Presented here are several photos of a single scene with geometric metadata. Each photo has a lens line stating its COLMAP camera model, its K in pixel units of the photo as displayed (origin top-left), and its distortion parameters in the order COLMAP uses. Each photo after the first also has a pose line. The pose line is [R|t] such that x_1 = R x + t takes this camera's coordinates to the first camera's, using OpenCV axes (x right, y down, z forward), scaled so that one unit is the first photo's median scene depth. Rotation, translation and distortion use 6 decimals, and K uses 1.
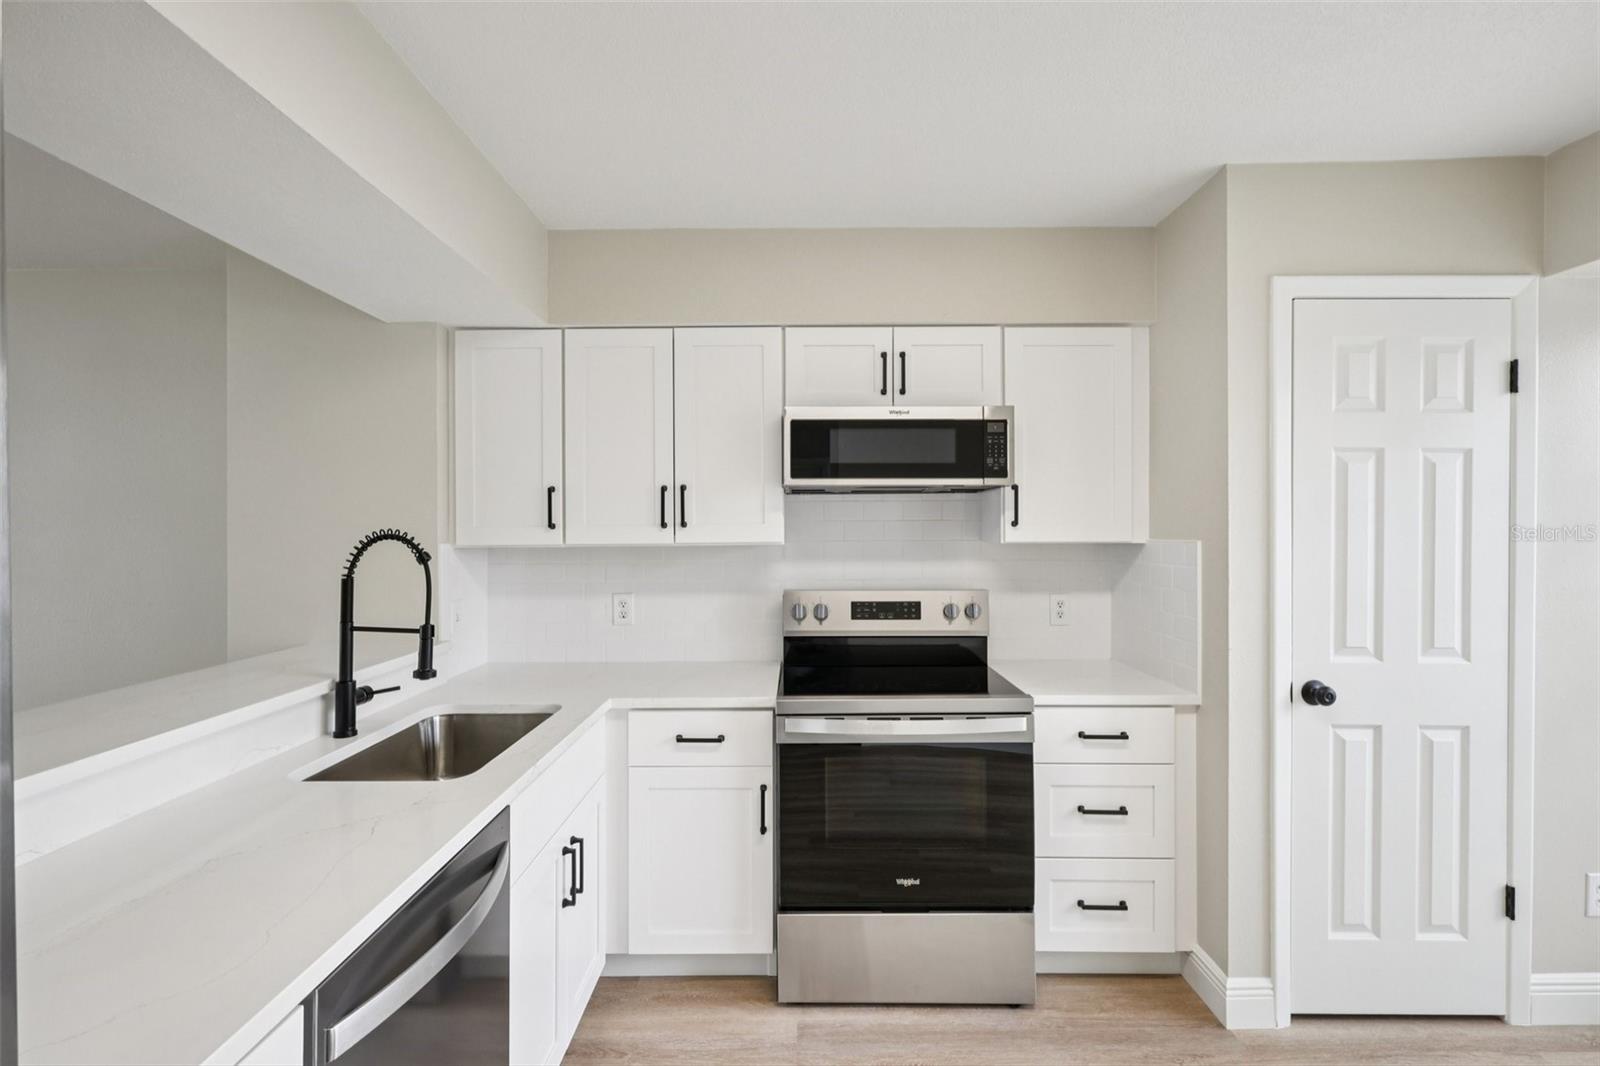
lens RADIAL K [[749.6, 0, 798.8], [0, 749.6, 526.8], [0, 0, 1]] dist [-0.002705, 0.000166]
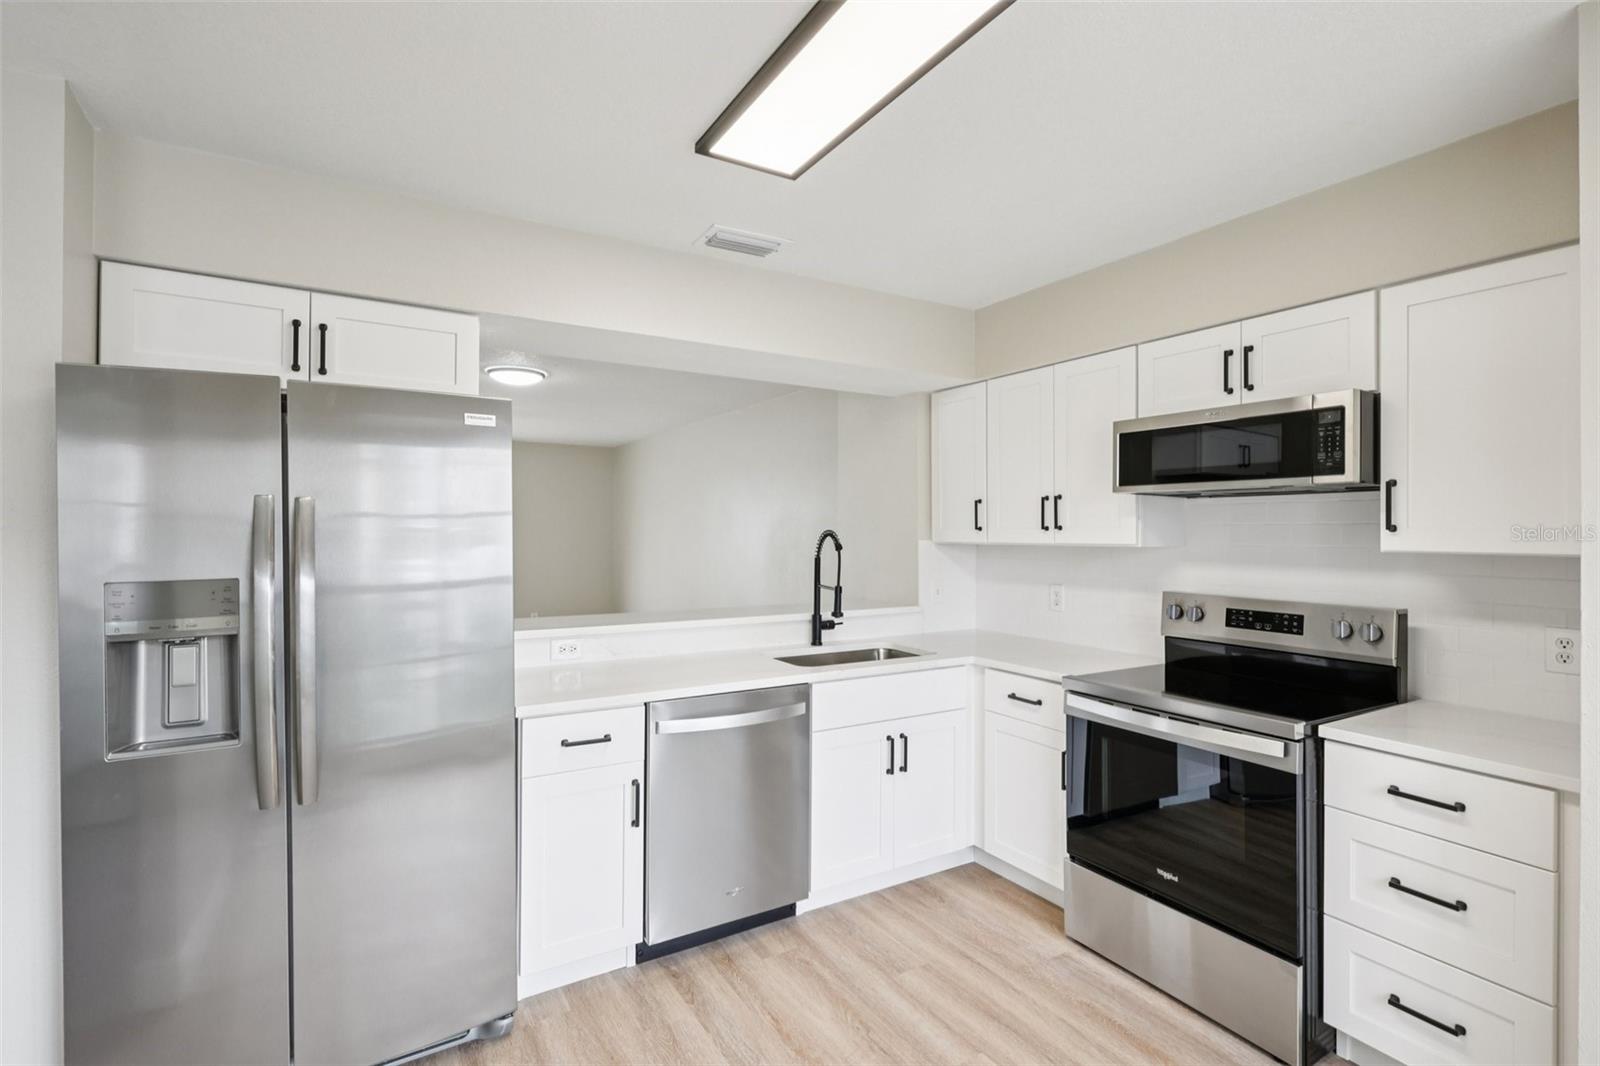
lens RADIAL K [[753.1, 0, 800.0], [0, 753.1, 533.0], [0, 0, 1]] dist [-0.000184, 0.000423]
pose [[0.514296, 0.009299, -0.857562, 0.694668], [-0.003729, 0.999956, 0.008607, -0.004041], [0.857605, -0.001229, 0.514308, 0.029644]]
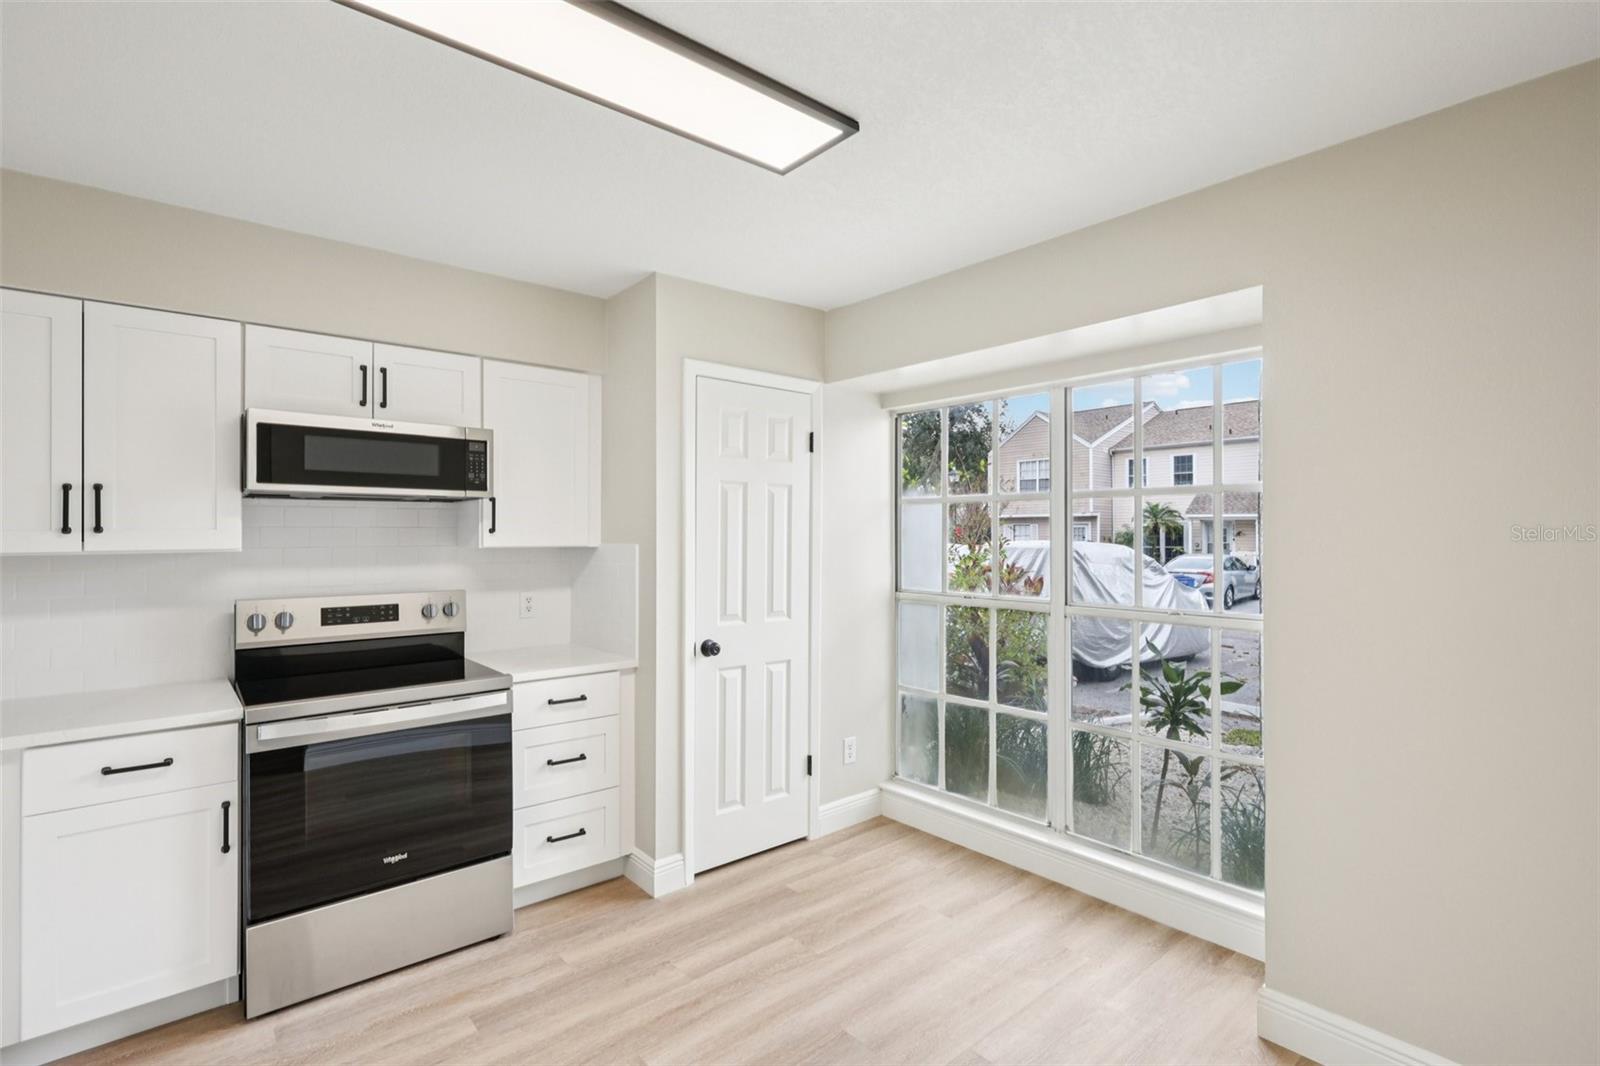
lens RADIAL K [[748.4, 0, 806.5], [0, 748.4, 531.2], [0, 0, 1]] dist [-0.000244, 0.000328]
pose [[0.753632, 0.004637, 0.657280, -0.109932], [-0.001829, 0.999986, -0.004958, 0.001488], [-0.657294, 0.002535, 0.753630, -0.195690]]
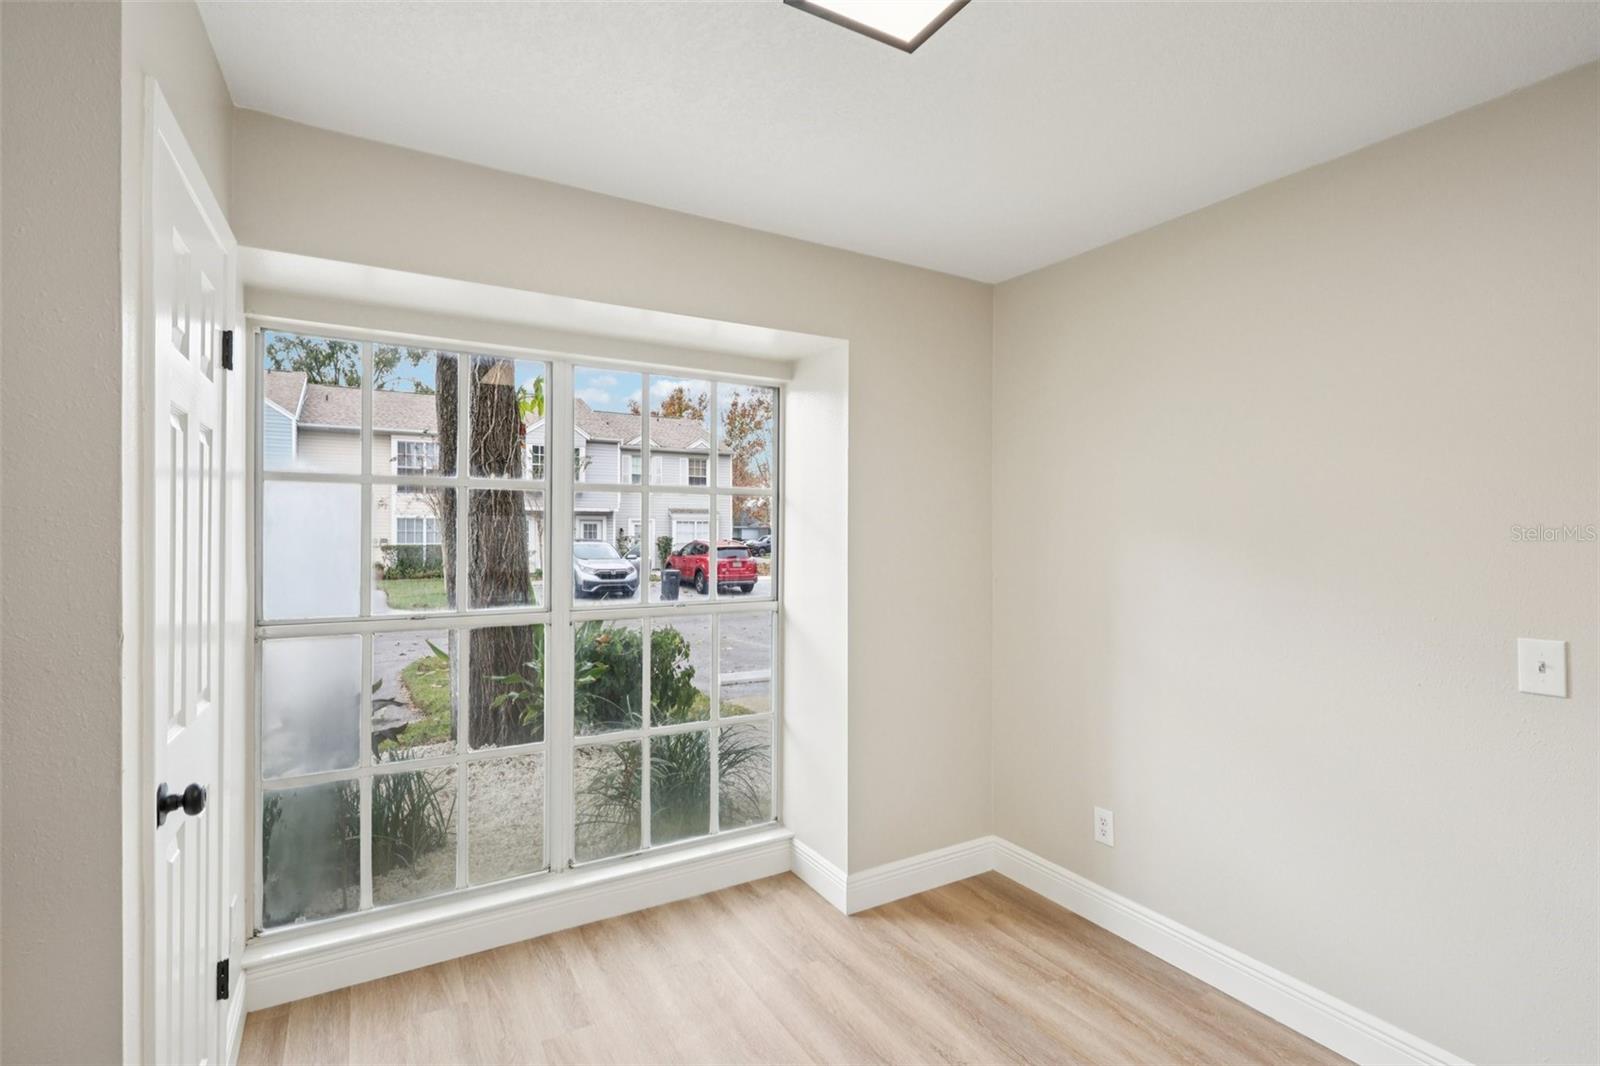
lens RADIAL K [[741.0, 0, 798.3], [0, 741.0, 530.9], [0, 0, 1]] dist [-0.001804, -0.000085]
pose [[-0.500275, 0.001351, 0.865865, -0.076299], [-0.000347, 0.999998, -0.001760, 0.001830], [-0.865866, -0.001181, -0.500274, 0.736535]]
